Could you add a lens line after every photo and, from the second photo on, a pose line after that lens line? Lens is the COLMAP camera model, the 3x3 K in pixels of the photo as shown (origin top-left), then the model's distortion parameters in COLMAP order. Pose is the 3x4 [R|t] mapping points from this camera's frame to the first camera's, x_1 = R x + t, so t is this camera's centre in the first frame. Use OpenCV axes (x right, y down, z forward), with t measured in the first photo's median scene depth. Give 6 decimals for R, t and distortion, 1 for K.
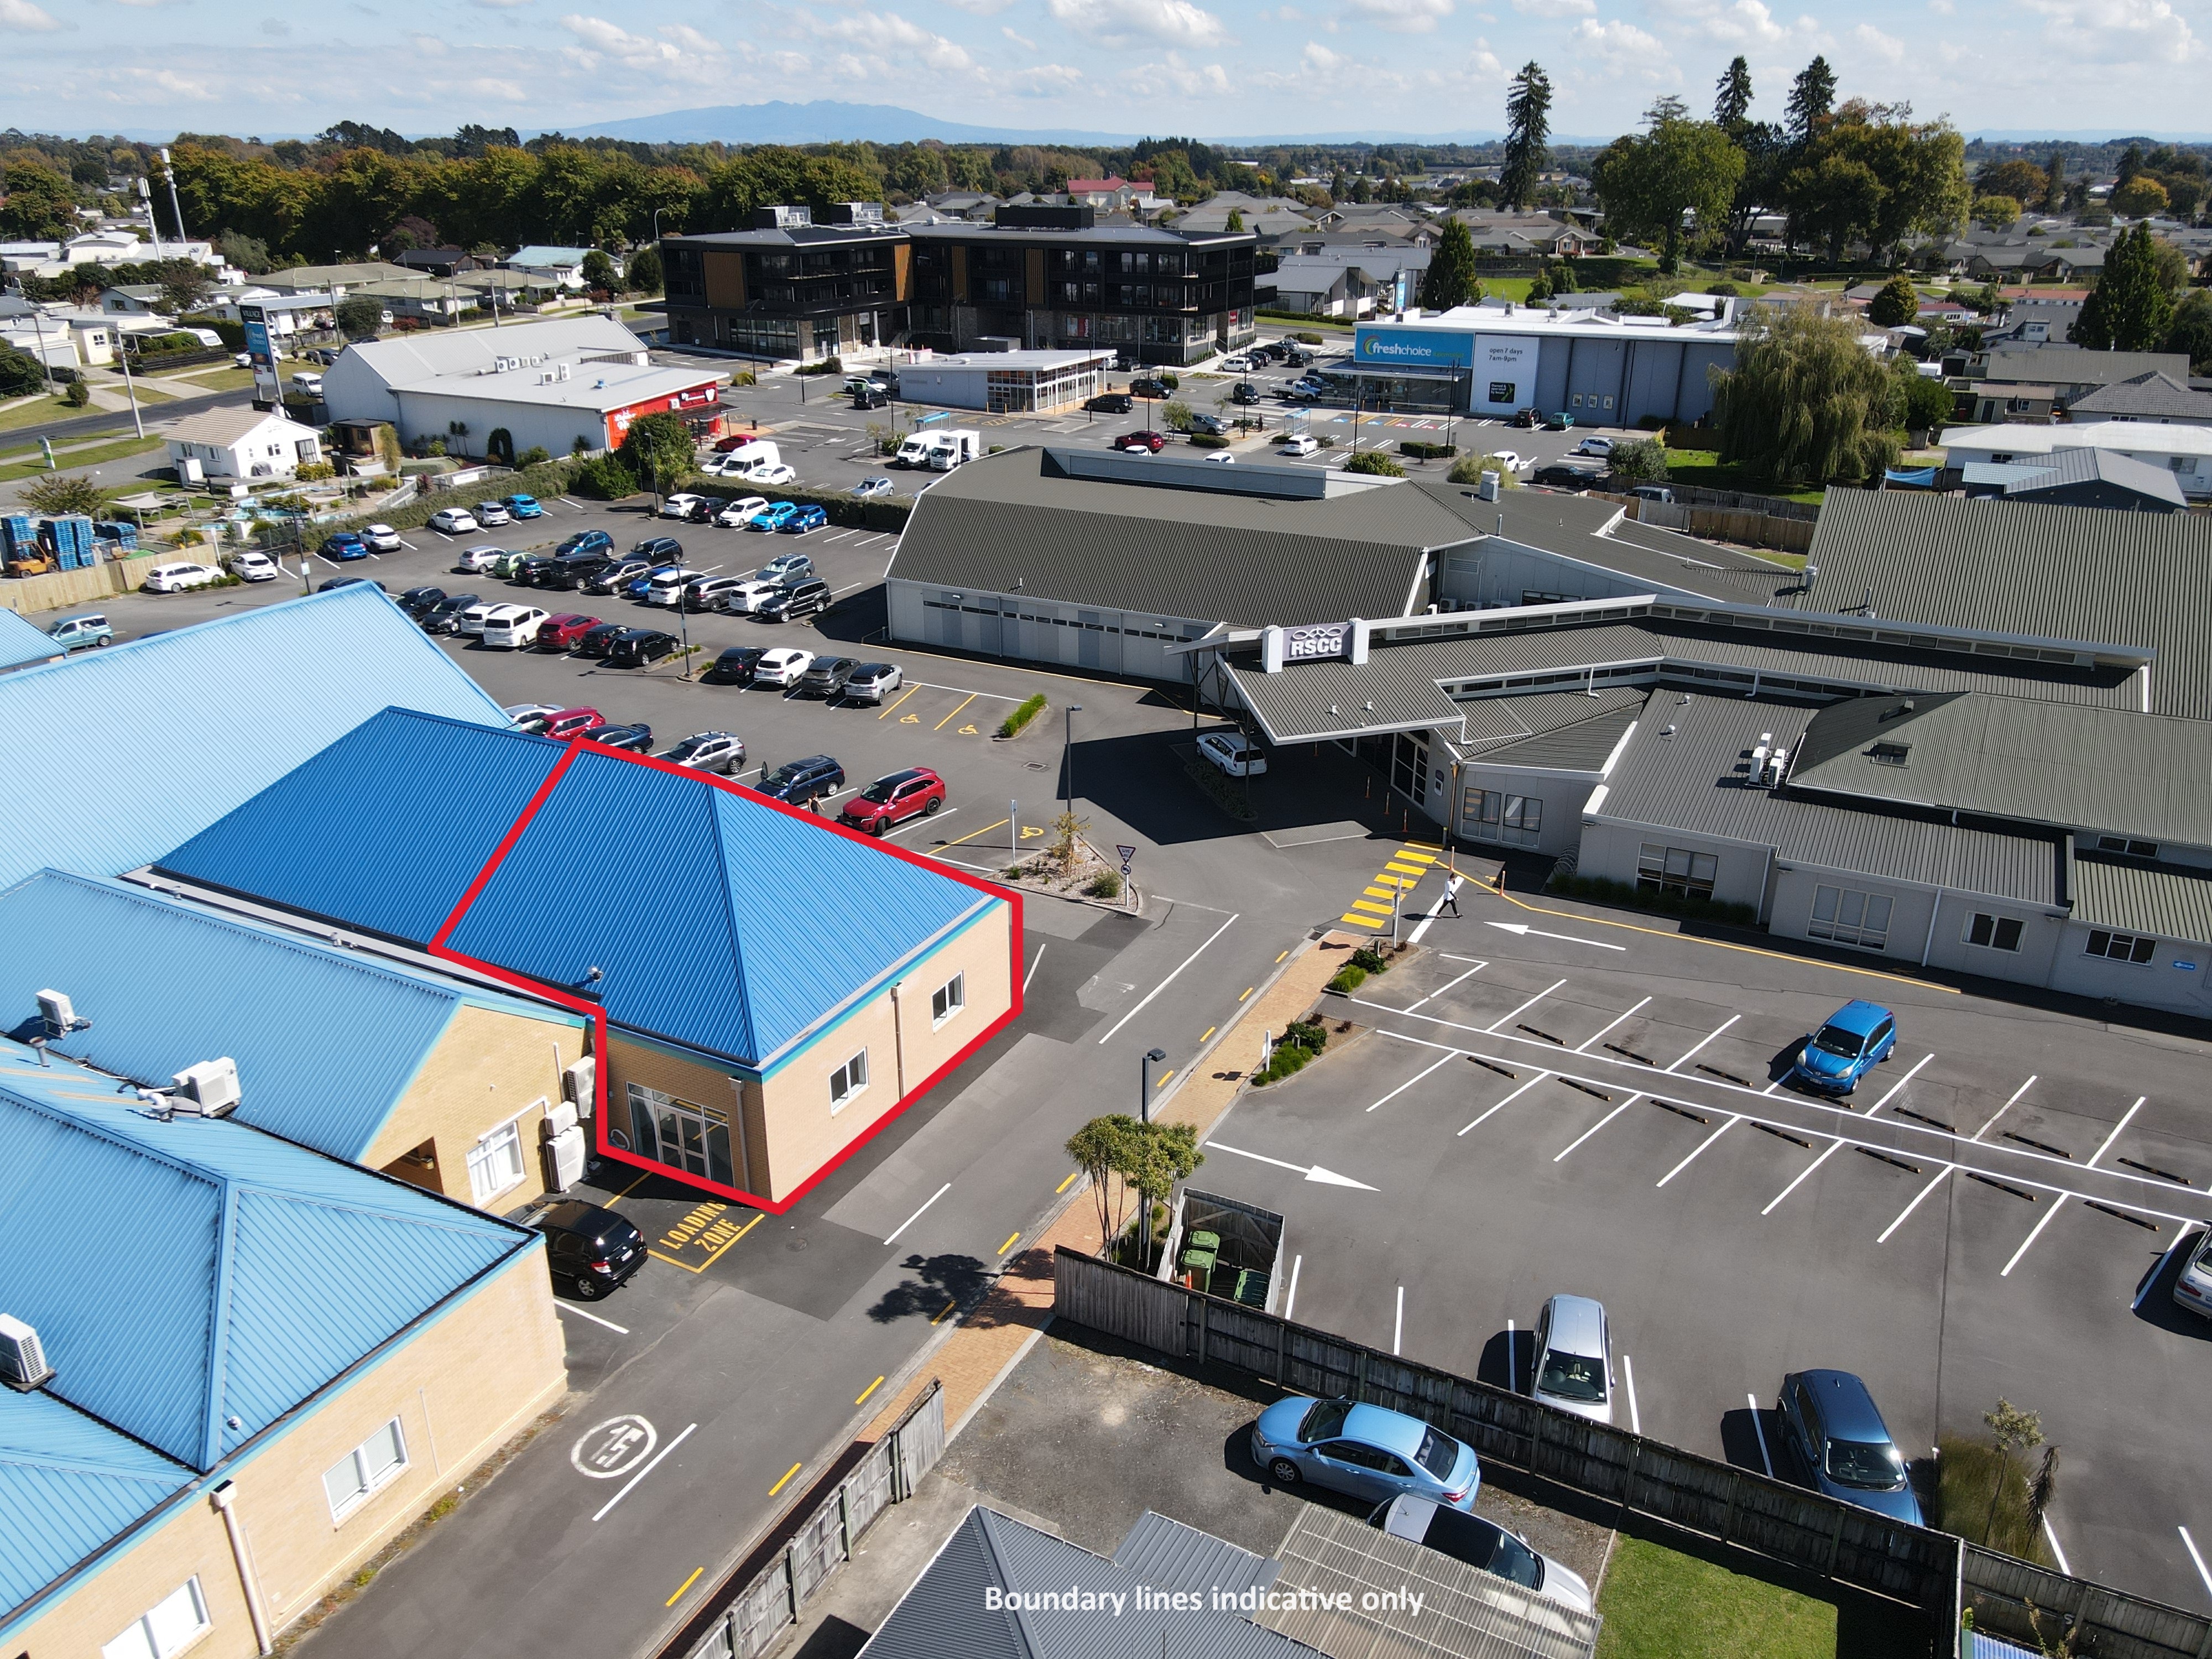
lens RADIAL K [[1622.2, 0, 1106.2], [0, 1622.2, 832.6], [0, 0, 1]] dist [0.001877, -0.000008]
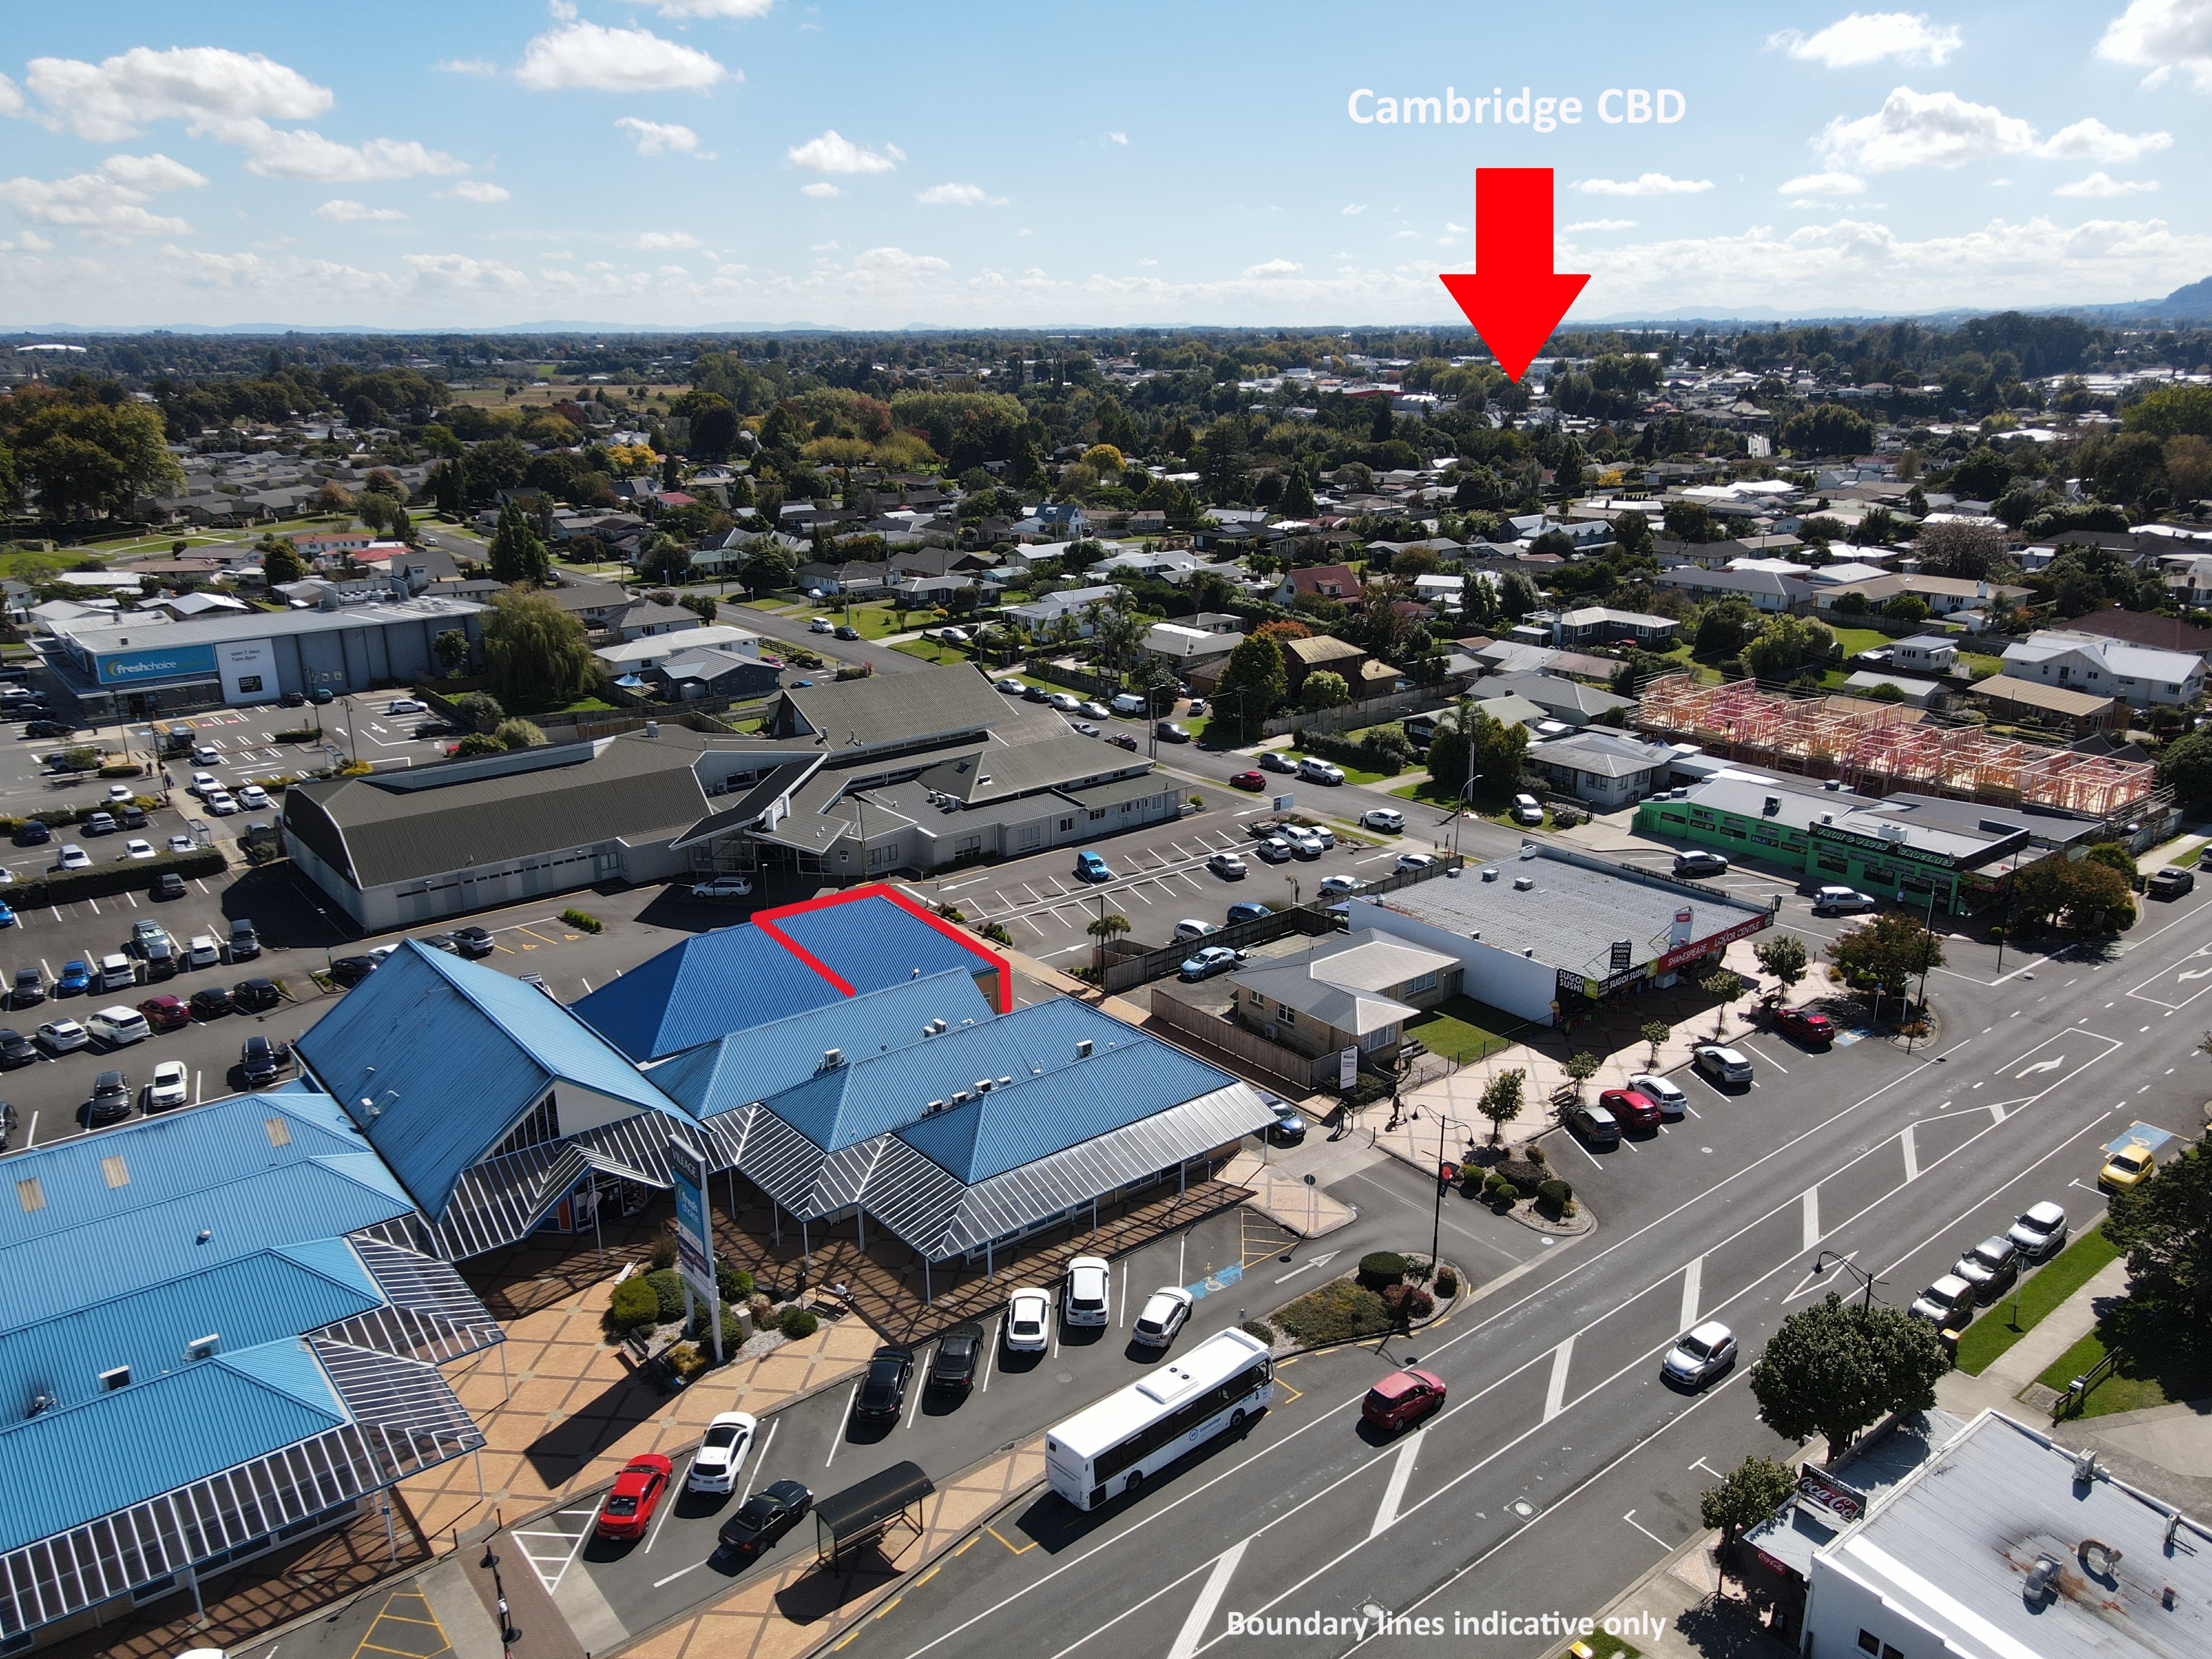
lens RADIAL K [[1622.2, 0, 1104.7], [0, 1622.2, 828.3], [0, 0, 1]] dist [0.001877, -0.000008]
pose [[0.405815, -0.268833, 0.873523, -1.422699], [0.362277, 0.924786, 0.116305, -0.179103], [-0.839088, 0.269259, 0.472684, -0.254238]]
